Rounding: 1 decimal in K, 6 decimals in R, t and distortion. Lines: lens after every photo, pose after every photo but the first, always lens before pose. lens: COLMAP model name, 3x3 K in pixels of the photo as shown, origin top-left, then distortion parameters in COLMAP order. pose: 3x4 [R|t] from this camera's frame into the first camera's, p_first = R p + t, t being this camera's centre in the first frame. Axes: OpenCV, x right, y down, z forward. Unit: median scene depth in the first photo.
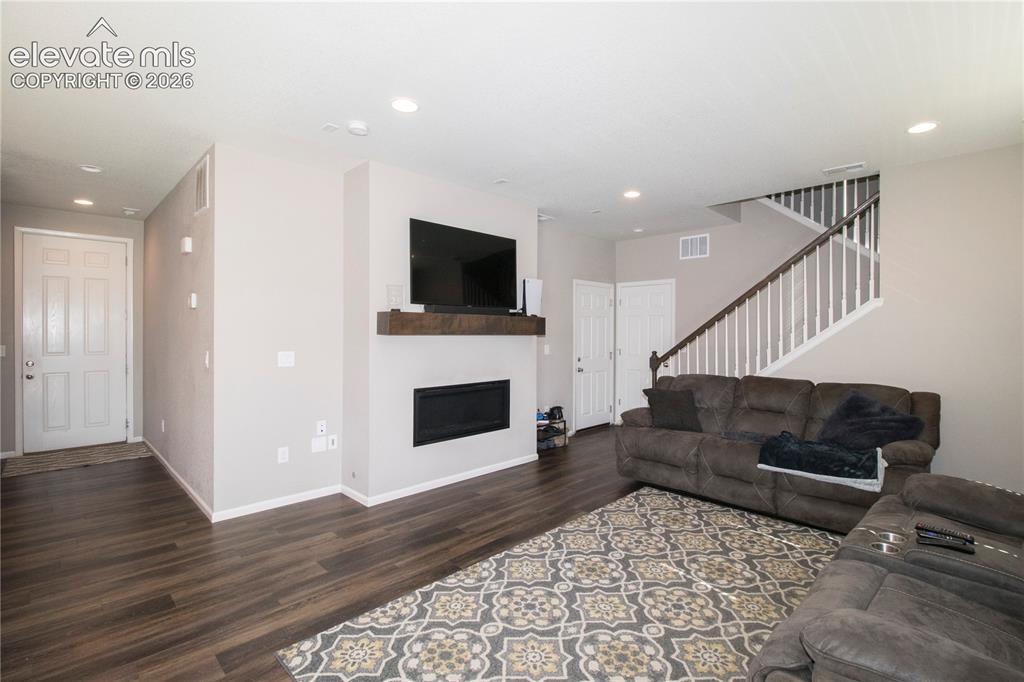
lens RADIAL K [[477.0, 0, 522.2], [0, 477.0, 331.4], [0, 0, 1]] dist [-0.000907, -0.009136]
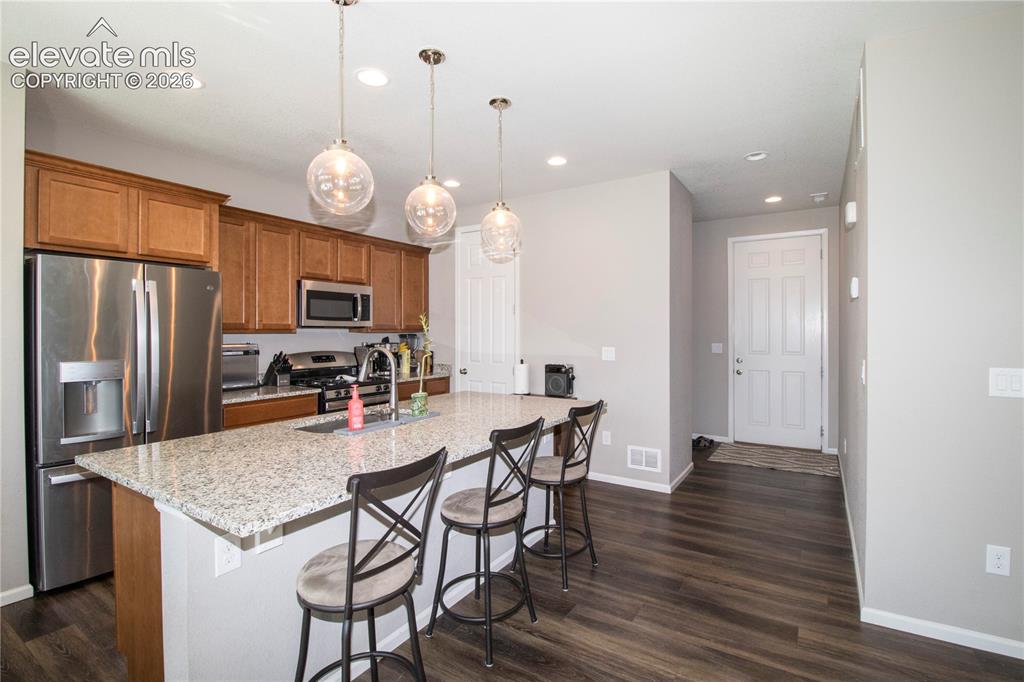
lens RADIAL K [[477.0, 0, 522.2], [0, 477.0, 331.4], [0, 0, 1]] dist [-0.000907, -0.009136]
pose [[0.225826, 0.000129, -0.974168, -0.077237], [0.000679, 1.000000, 0.000290, 0.000456], [0.974167, -0.000727, 0.225826, 0.258403]]
